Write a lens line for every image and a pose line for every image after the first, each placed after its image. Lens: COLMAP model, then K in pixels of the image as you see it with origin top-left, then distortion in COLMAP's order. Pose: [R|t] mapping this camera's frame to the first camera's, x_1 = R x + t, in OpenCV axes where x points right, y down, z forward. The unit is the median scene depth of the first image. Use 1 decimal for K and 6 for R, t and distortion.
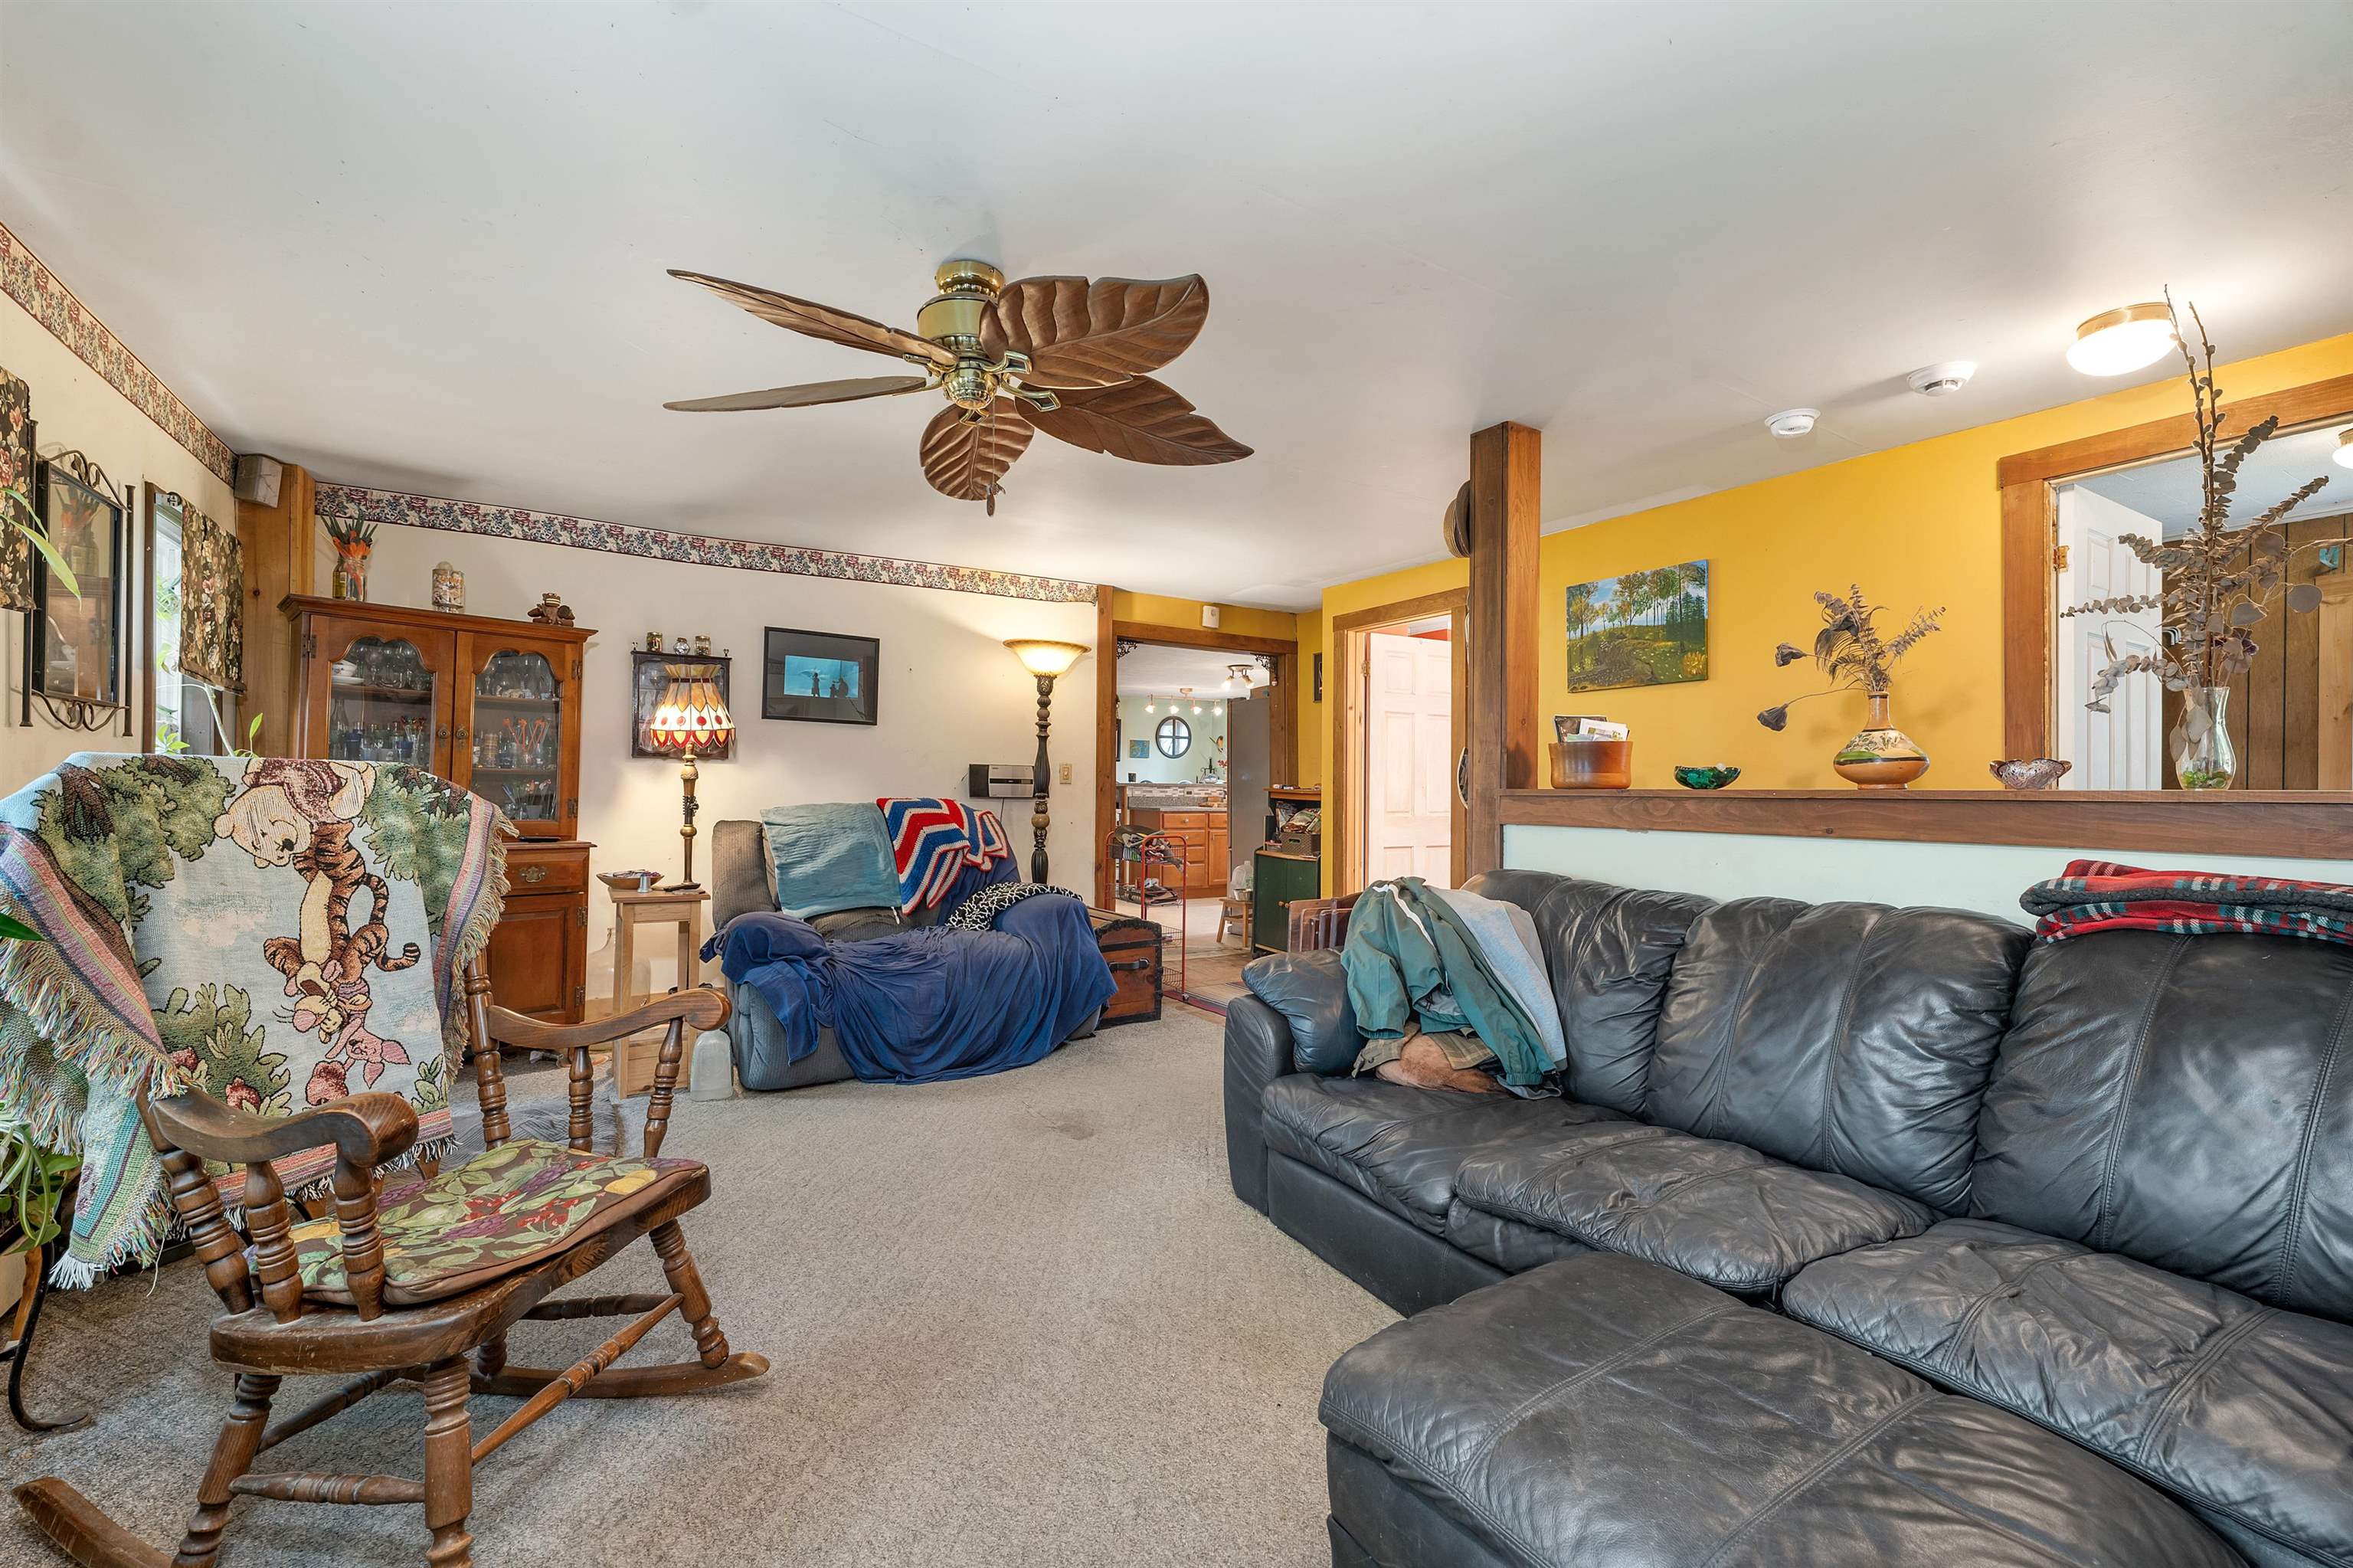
lens RADIAL K [[990.8, 0, 1181.1], [0, 990.8, 779.2], [0, 0, 1]] dist [-0.001953, -0.000008]
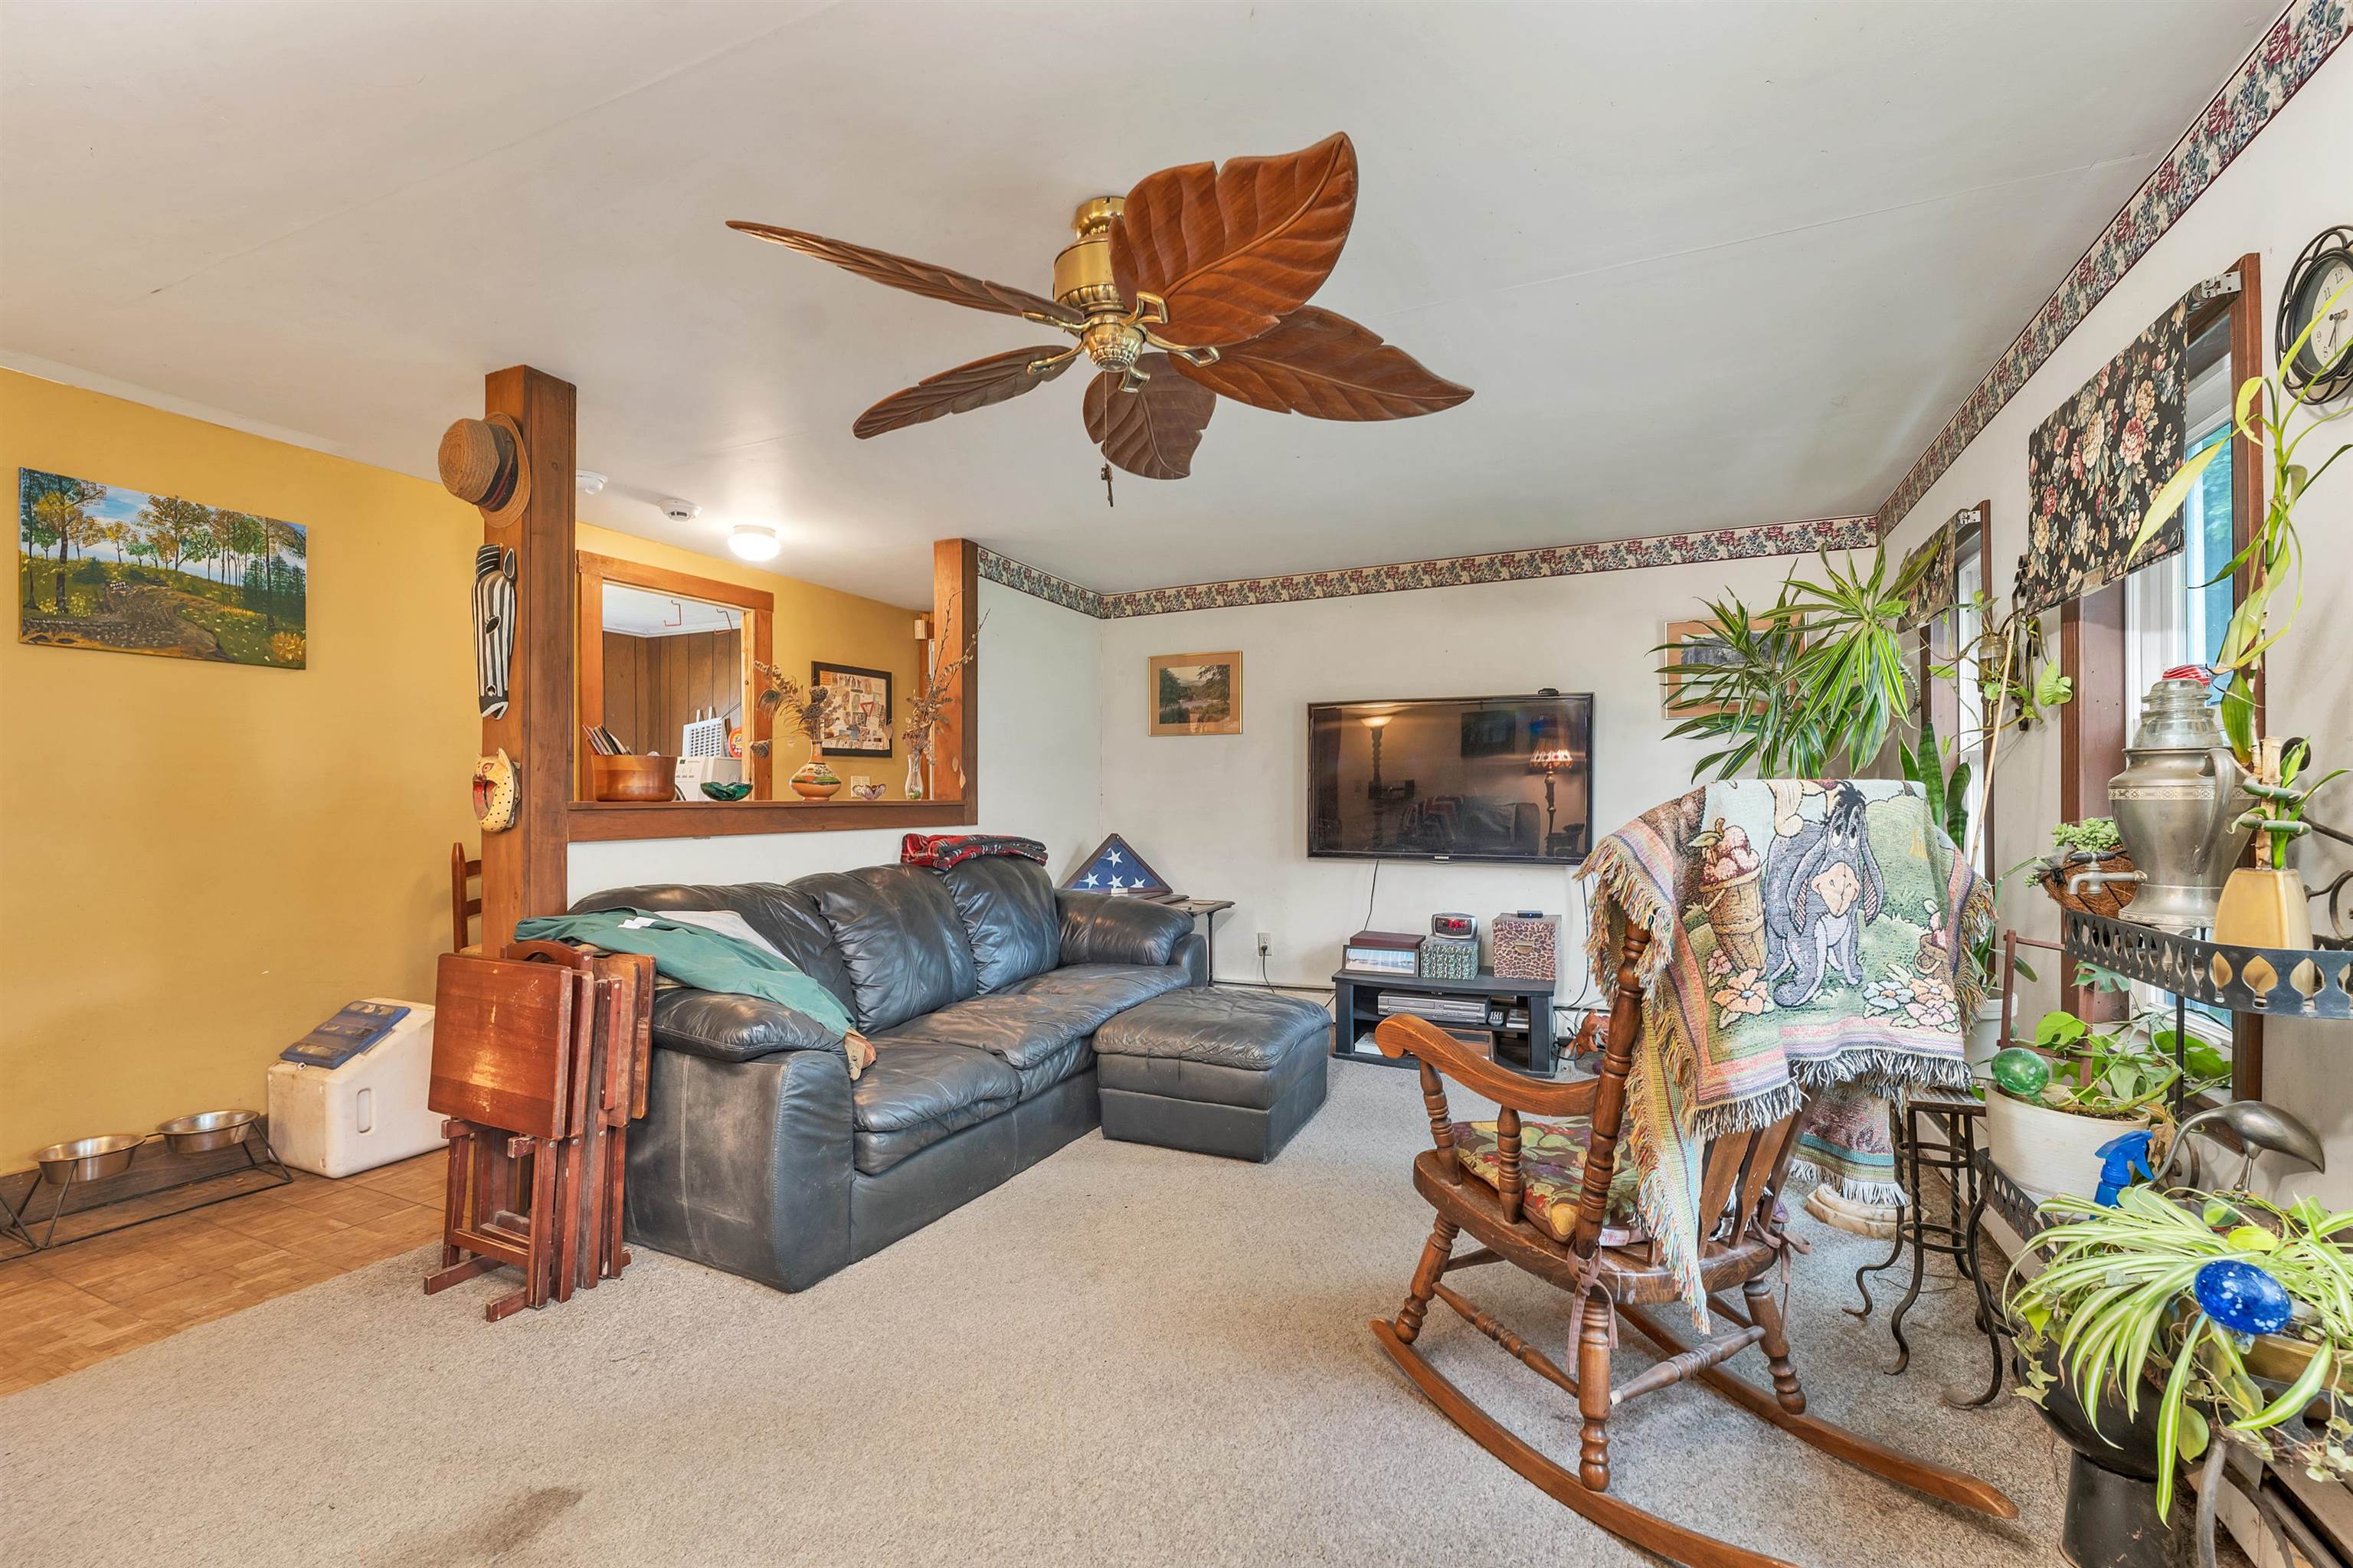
lens RADIAL K [[990.8, 0, 1177.2], [0, 990.8, 792.9], [0, 0, 1]] dist [-0.001953, -0.000008]
pose [[-0.552209, -0.002600, 0.833701, -0.569260], [-0.011367, 0.999926, -0.004411, -0.000538], [-0.833628, -0.011912, -0.552198, 0.836664]]
